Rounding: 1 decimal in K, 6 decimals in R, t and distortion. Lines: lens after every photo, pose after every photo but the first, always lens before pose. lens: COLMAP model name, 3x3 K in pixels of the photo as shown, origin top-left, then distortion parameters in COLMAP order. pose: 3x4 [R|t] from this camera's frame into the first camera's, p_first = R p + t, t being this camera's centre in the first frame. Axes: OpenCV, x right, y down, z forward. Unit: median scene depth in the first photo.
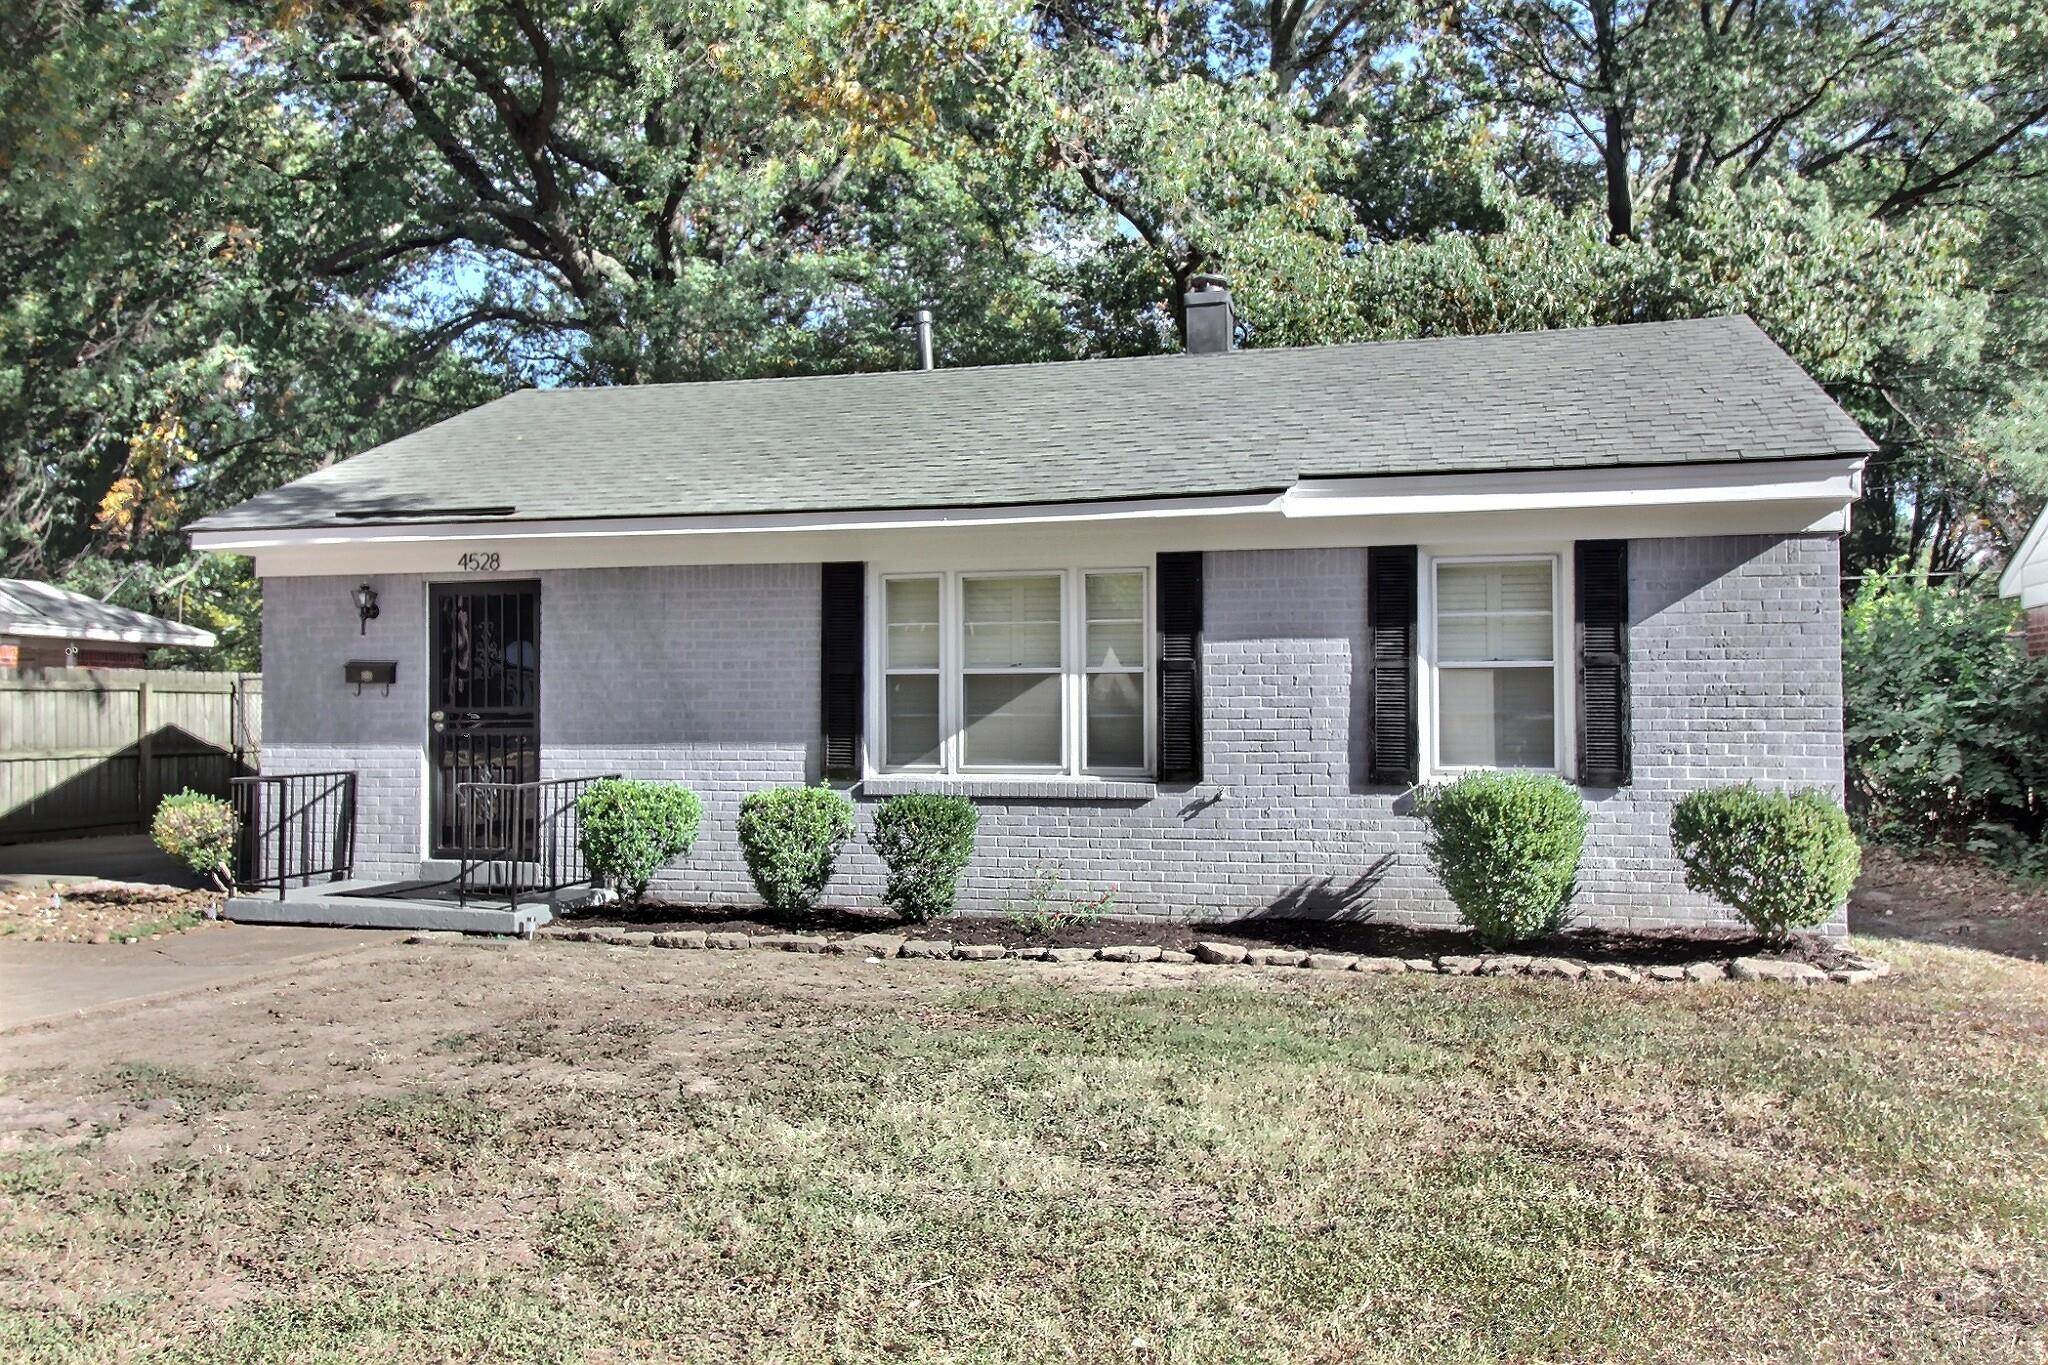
lens RADIAL K [[1575.5, 0, 941.9], [0, 1575.5, 679.9], [0, 0, 1]] dist [0.002427, -0.005440]
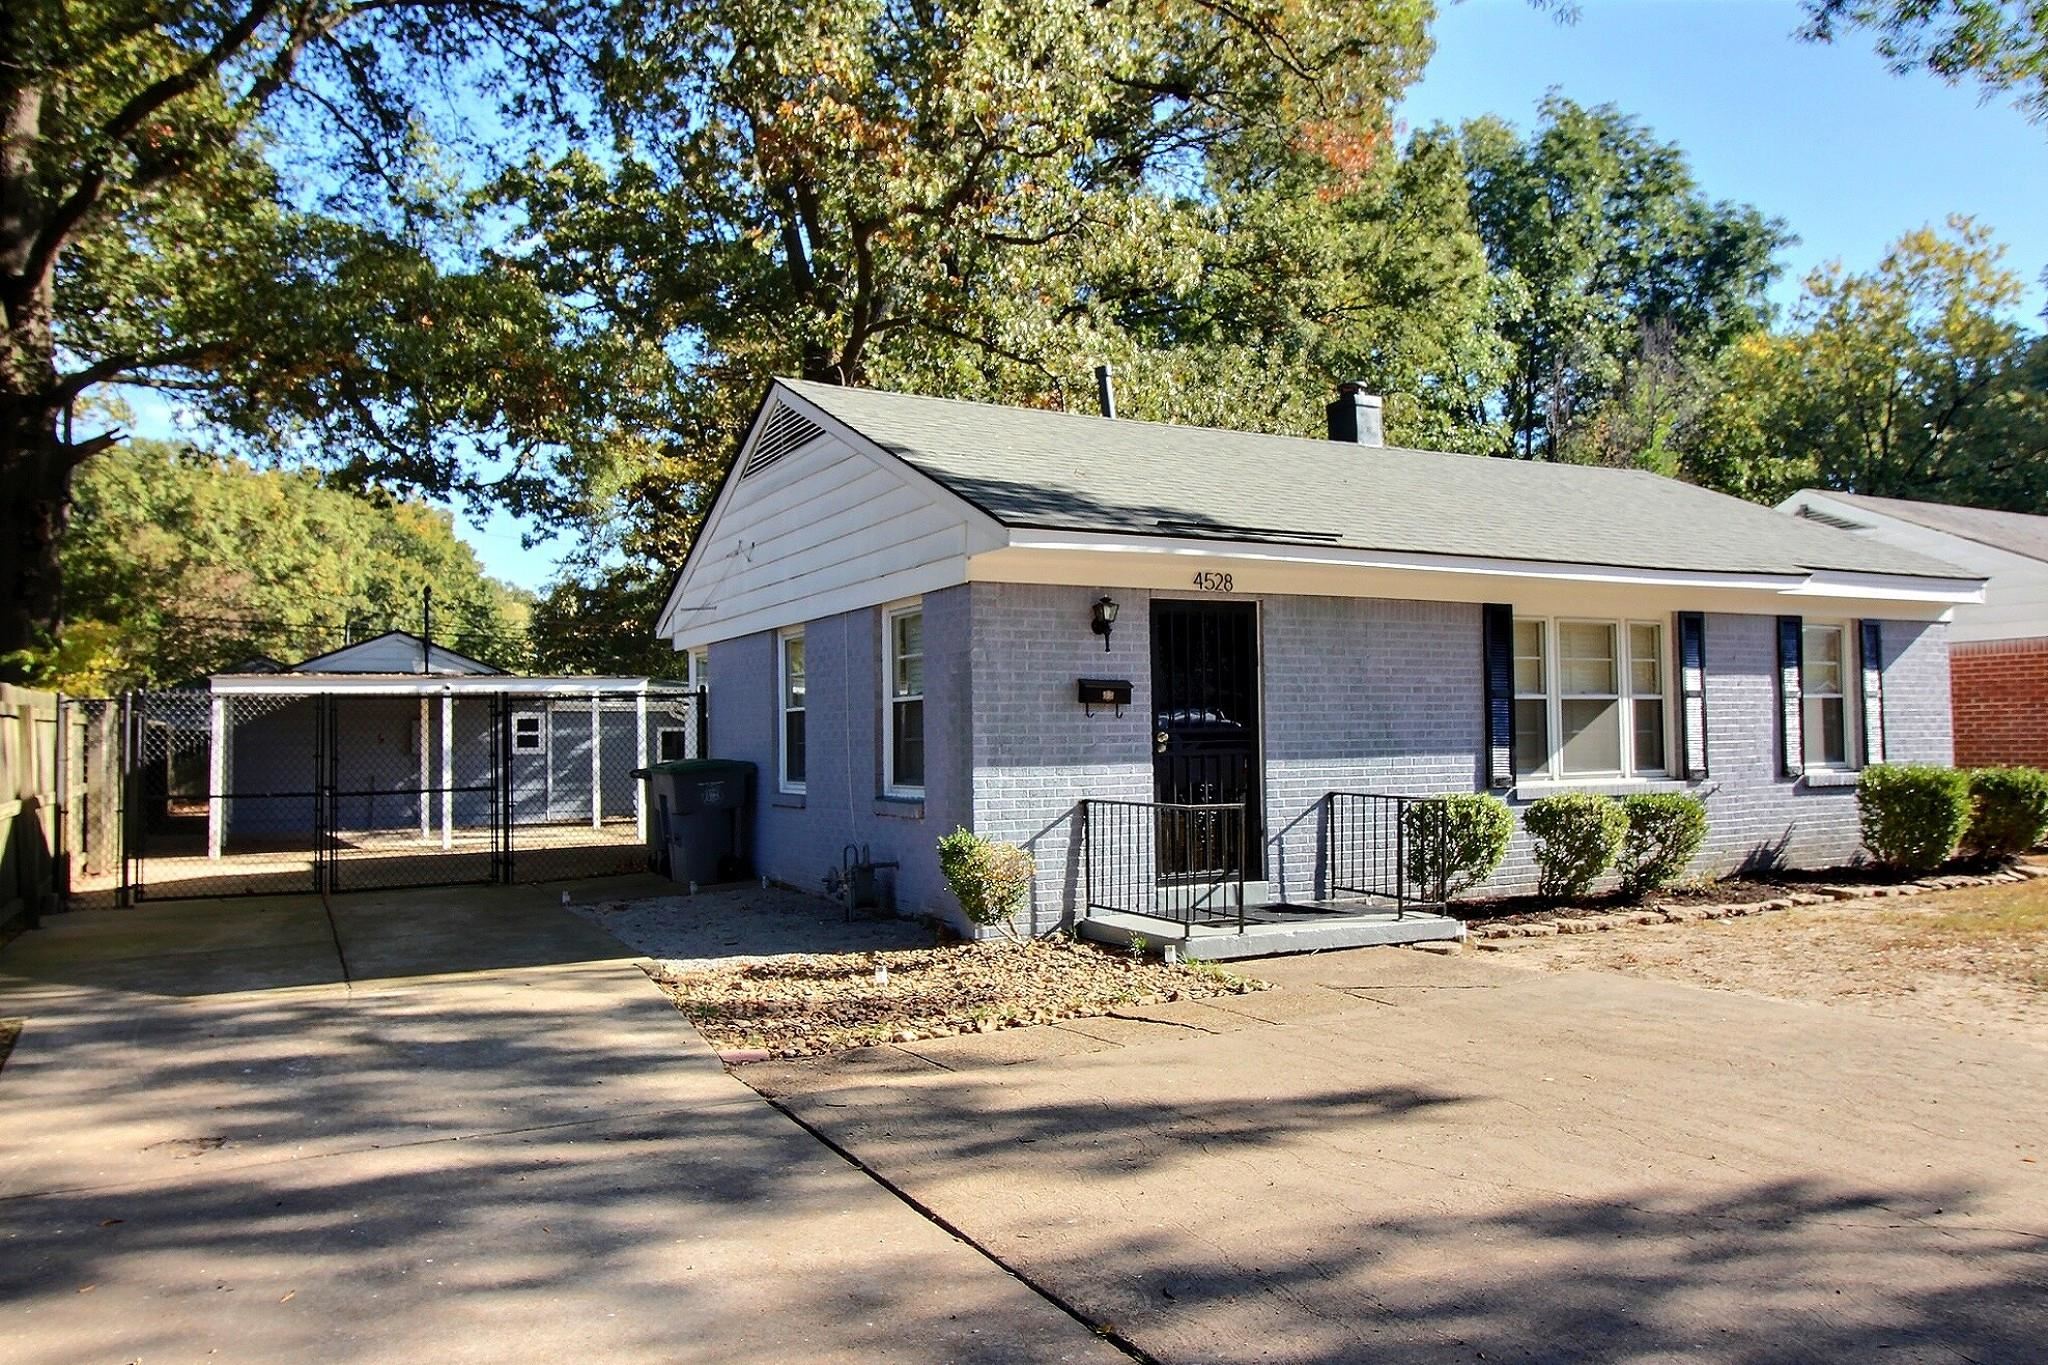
lens RADIAL K [[1575.5, 0, 941.9], [0, 1575.5, 679.9], [0, 0, 1]] dist [0.002427, -0.005440]
pose [[0.719381, 0.016886, 0.694411, -1.236550], [-0.004605, 0.999798, -0.019542, 0.007683], [-0.694601, 0.010861, 0.719313, 0.457463]]
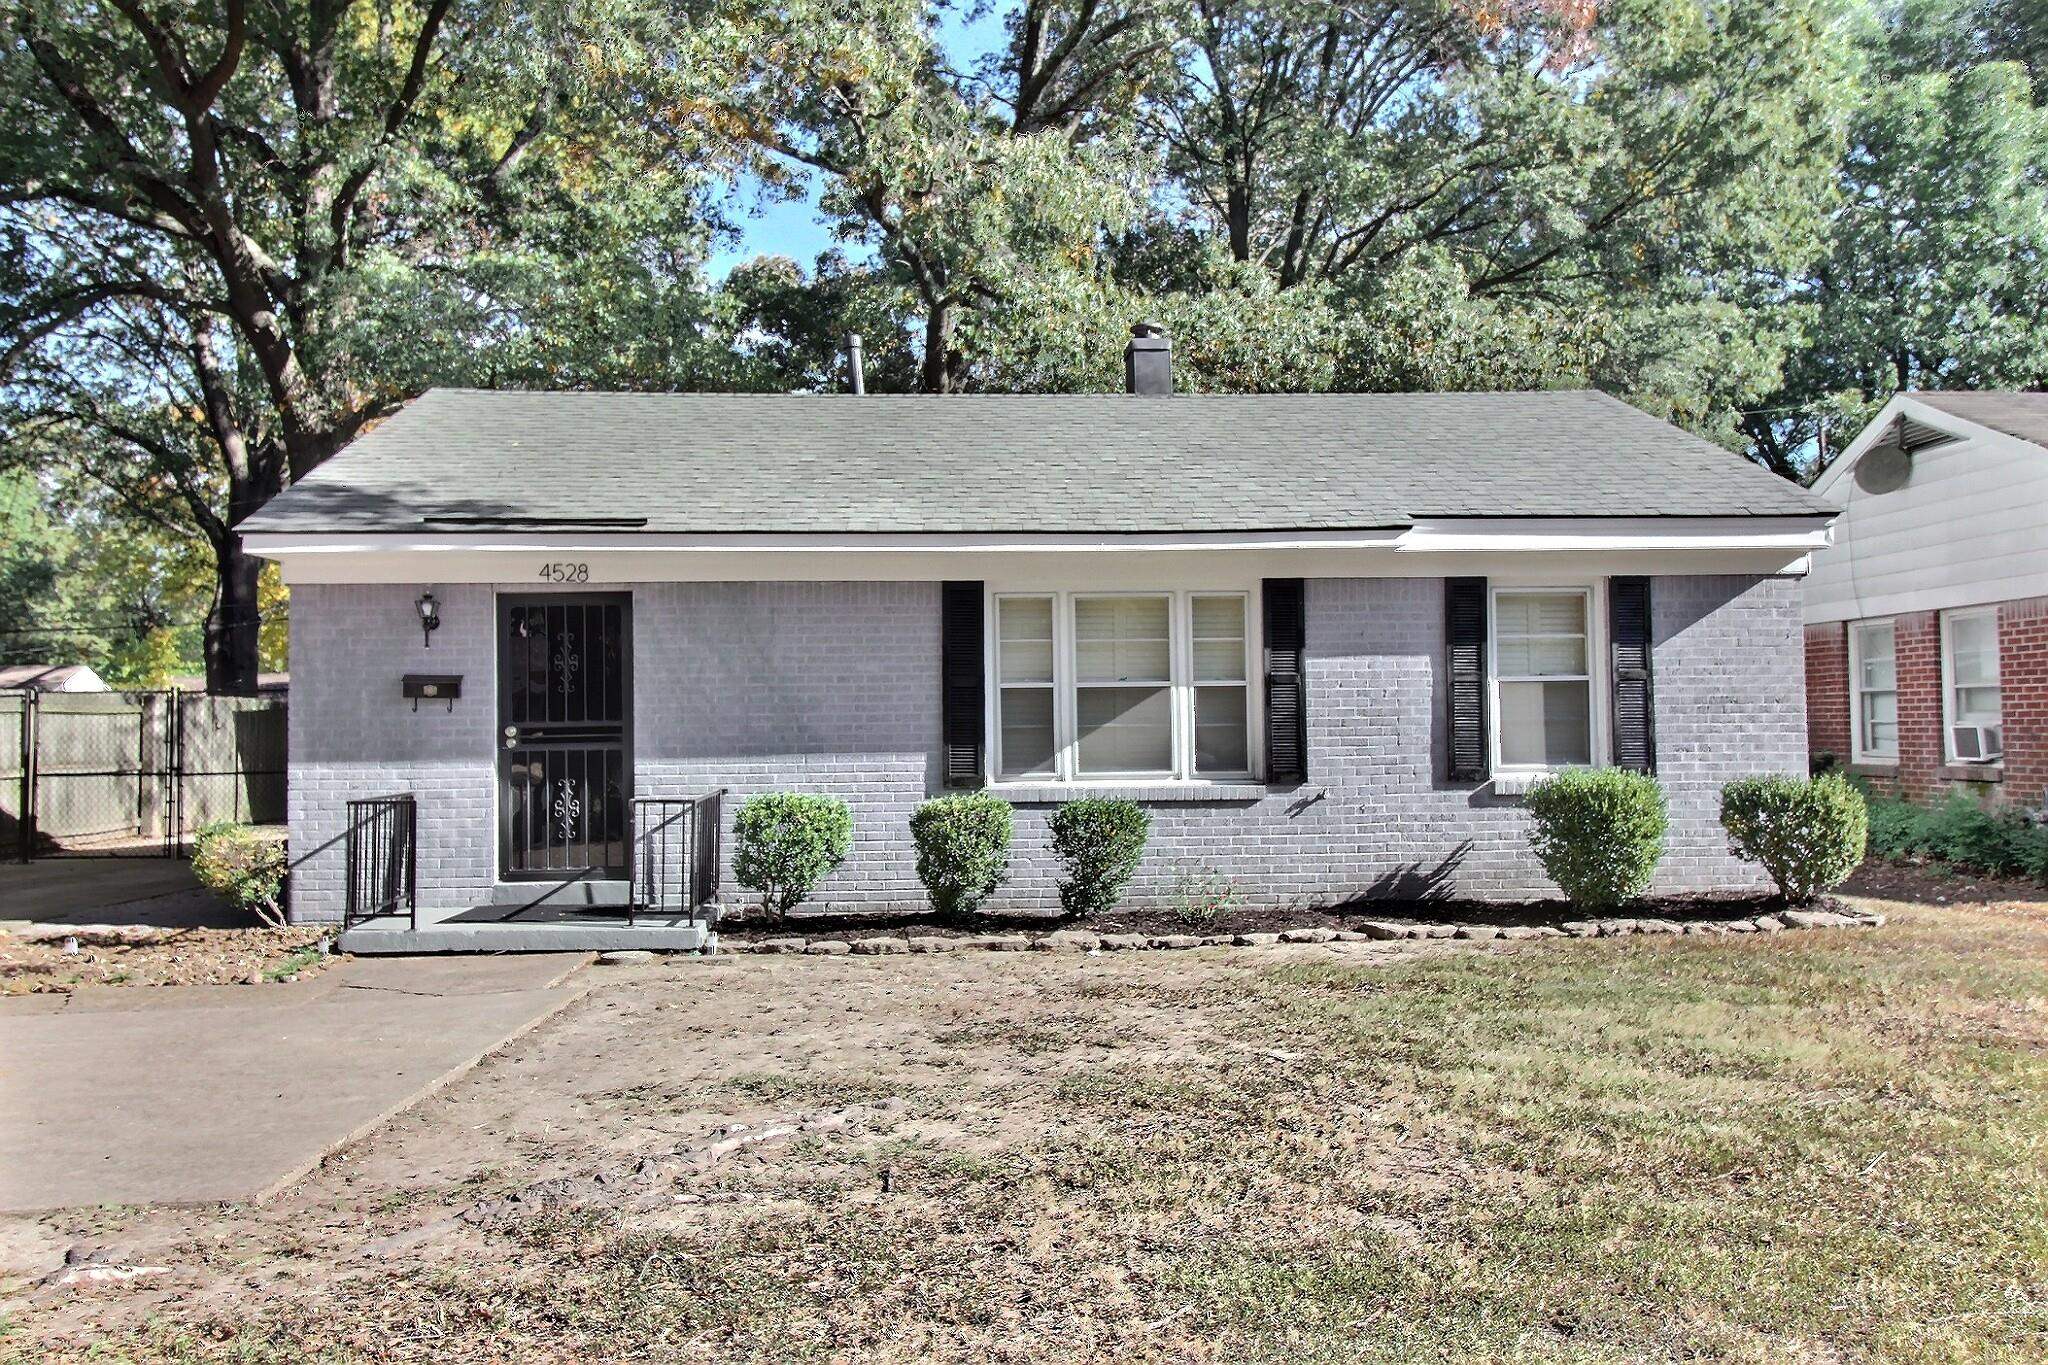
lens RADIAL K [[1575.5, 0, 941.9], [0, 1575.5, 679.9], [0, 0, 1]] dist [0.002427, -0.005440]
pose [[0.951205, 0.000387, 0.308559, -0.417065], [0.003124, 0.999936, -0.010885, 0.002527], [-0.308543, 0.011318, 0.951143, 0.007646]]
